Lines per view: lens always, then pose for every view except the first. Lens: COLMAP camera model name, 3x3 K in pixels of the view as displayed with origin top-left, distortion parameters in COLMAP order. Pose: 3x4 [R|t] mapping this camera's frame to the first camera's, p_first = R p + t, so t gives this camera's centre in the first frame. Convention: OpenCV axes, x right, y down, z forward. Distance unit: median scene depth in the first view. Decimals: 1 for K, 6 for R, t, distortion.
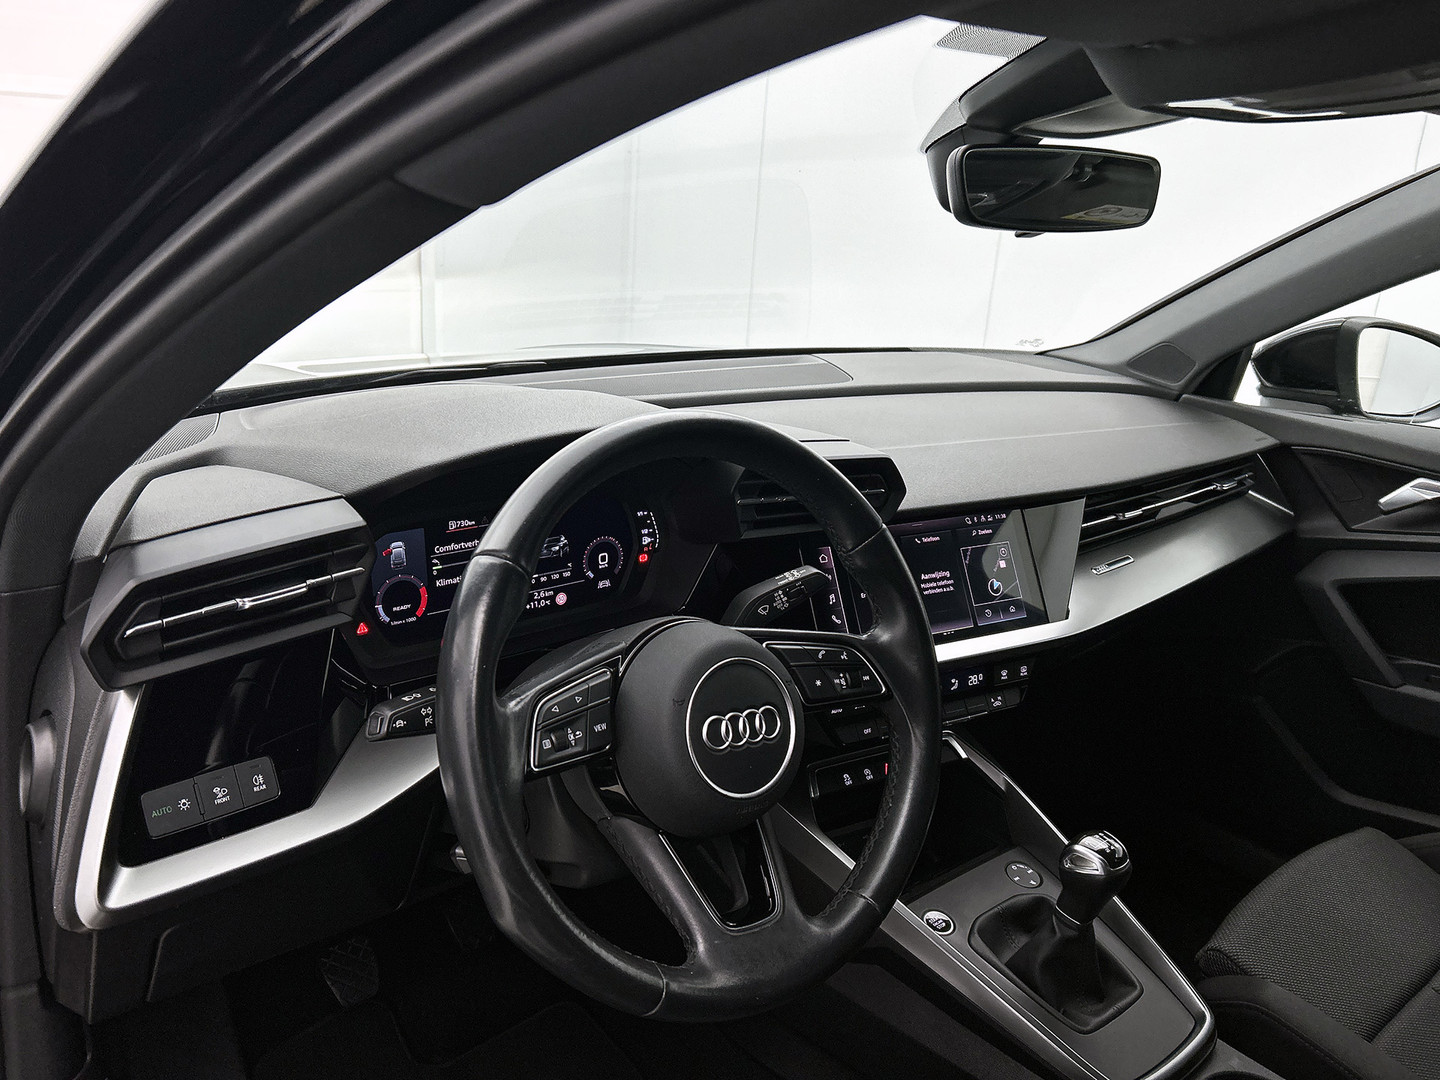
lens RADIAL K [[1102.7, 0, 720.0], [0, 1102.7, 540.0], [0, 0, 1]] dist [0.000589, -0.001886]
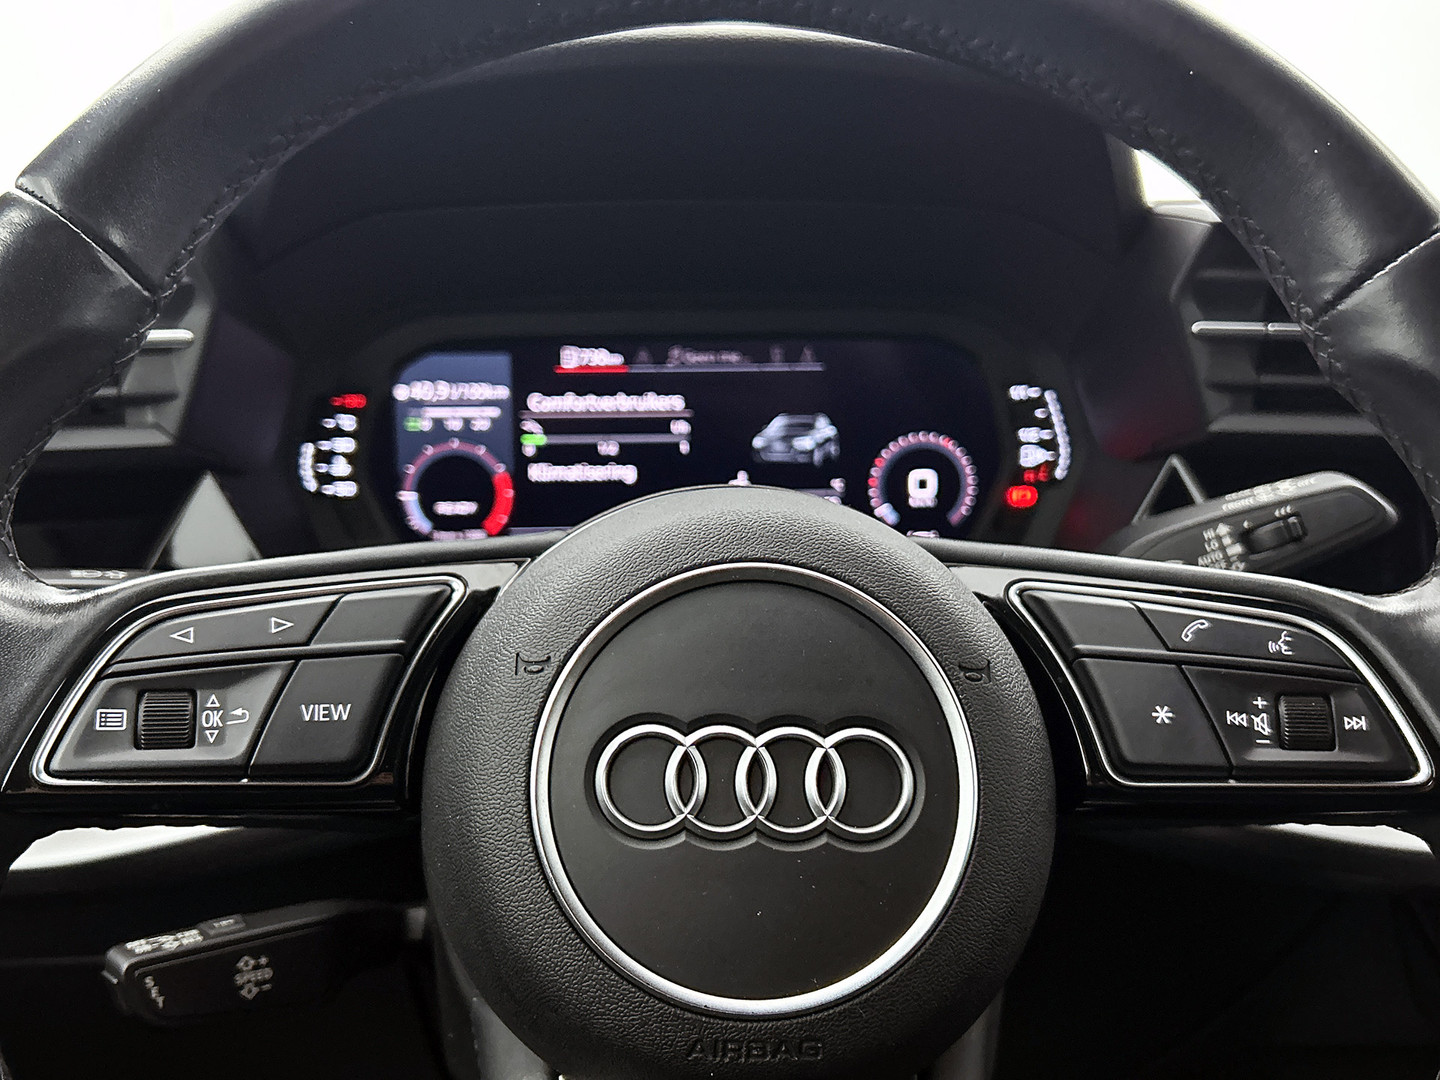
lens RADIAL K [[1423.0, 0, 709.1], [0, 1423.0, 568.3], [0, 0, 1]] dist [0.192084, -0.592820]
pose [[0.809831, 0.081739, -0.580941, 0.170434], [-0.140016, 0.988559, -0.056091, 0.096998], [0.569710, 0.126765, 0.812011, 0.471330]]
